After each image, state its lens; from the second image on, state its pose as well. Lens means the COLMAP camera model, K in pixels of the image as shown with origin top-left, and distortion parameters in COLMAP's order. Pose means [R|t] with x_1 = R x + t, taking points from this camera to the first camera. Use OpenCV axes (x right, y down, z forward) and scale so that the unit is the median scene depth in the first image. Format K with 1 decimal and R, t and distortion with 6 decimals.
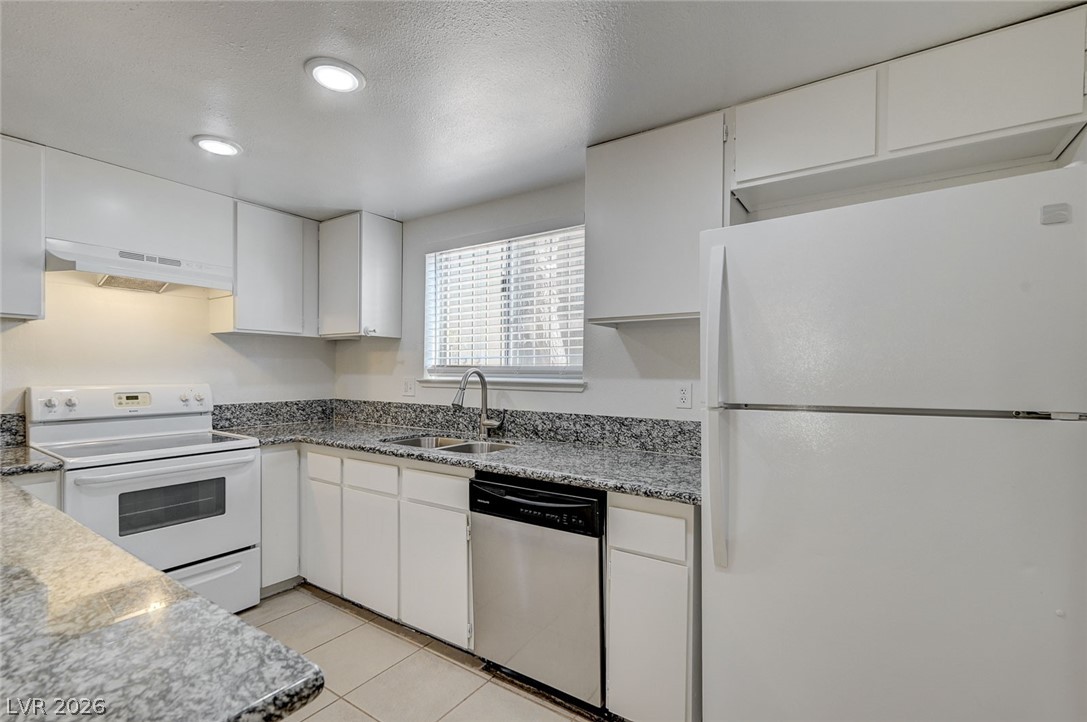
lens RADIAL K [[489.0, 0, 548.6], [0, 489.0, 377.9], [0, 0, 1]] dist [0.001052, 0.000543]
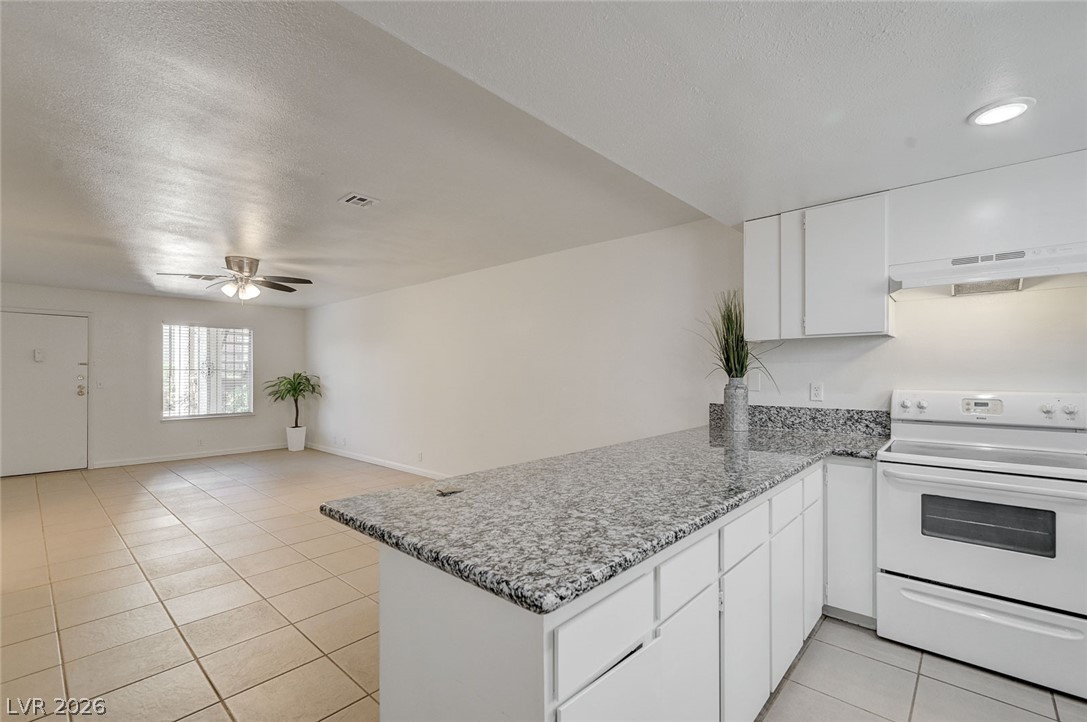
lens RADIAL K [[472.5, 0, 548.4], [0, 472.5, 373.3], [0, 0, 1]] dist [0.000349, 0.000565]
pose [[-0.139205, -0.005906, -0.990246, 0.198736], [-0.013903, 0.999895, -0.004009, -0.005543], [0.990166, 0.013210, -0.139272, 0.280708]]
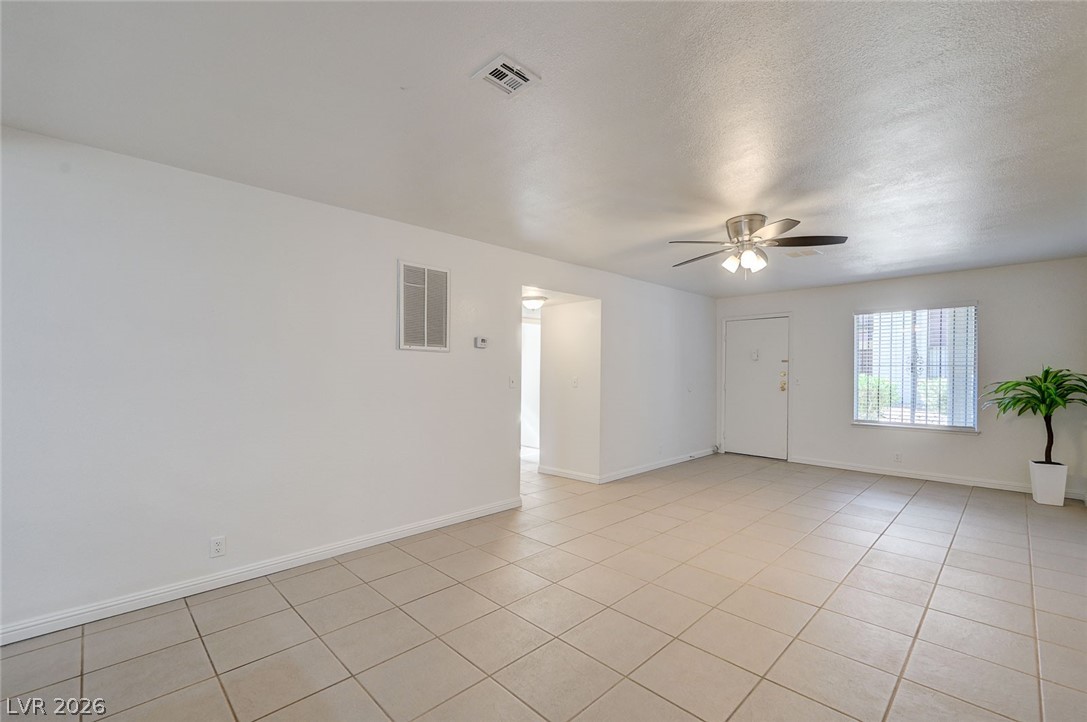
lens RADIAL K [[472.5, 0, 548.9], [0, 472.5, 369.2], [0, 0, 1]] dist [0.000349, 0.000565]
pose [[-0.983347, -0.005079, 0.181668, -1.153319], [-0.002879, 0.999919, 0.012372, -0.015274], [-0.181716, 0.011643, -0.983282, 0.317417]]
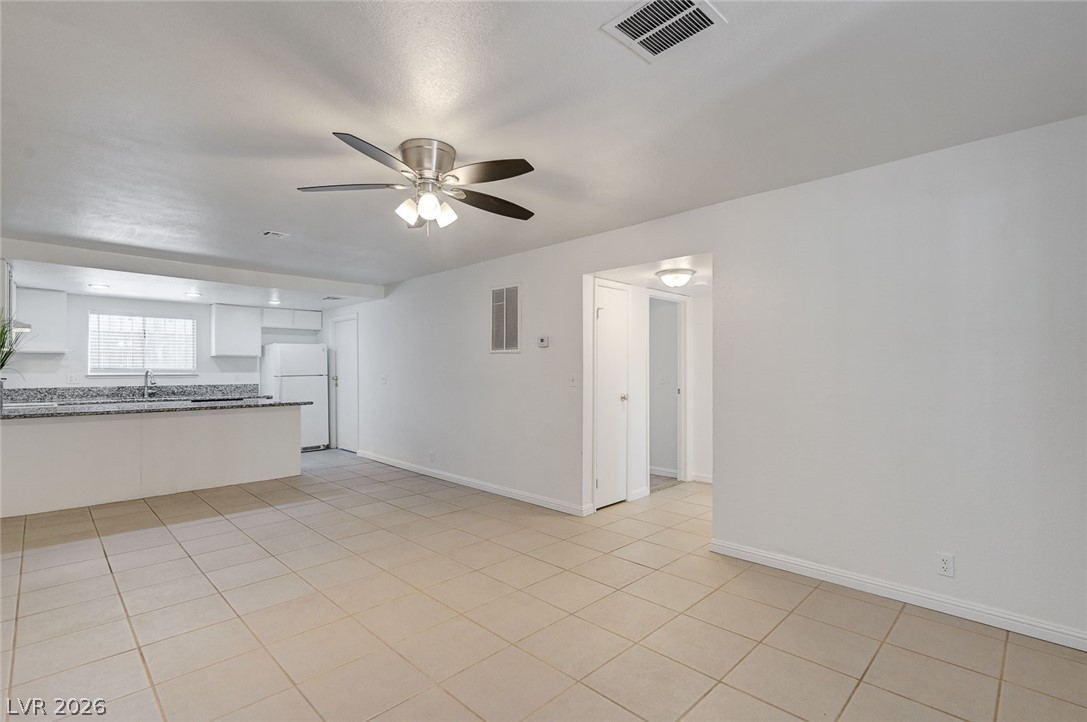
lens RADIAL K [[517.1, 0, 559.3], [0, 517.1, 368.5], [0, 0, 1]] dist [-0.001248, 0.000077]
pose [[0.180135, -0.004755, 0.983630, -2.455559], [0.017009, 0.999854, 0.001719, 0.007096], [-0.983495, 0.016421, 0.180190, -1.607419]]
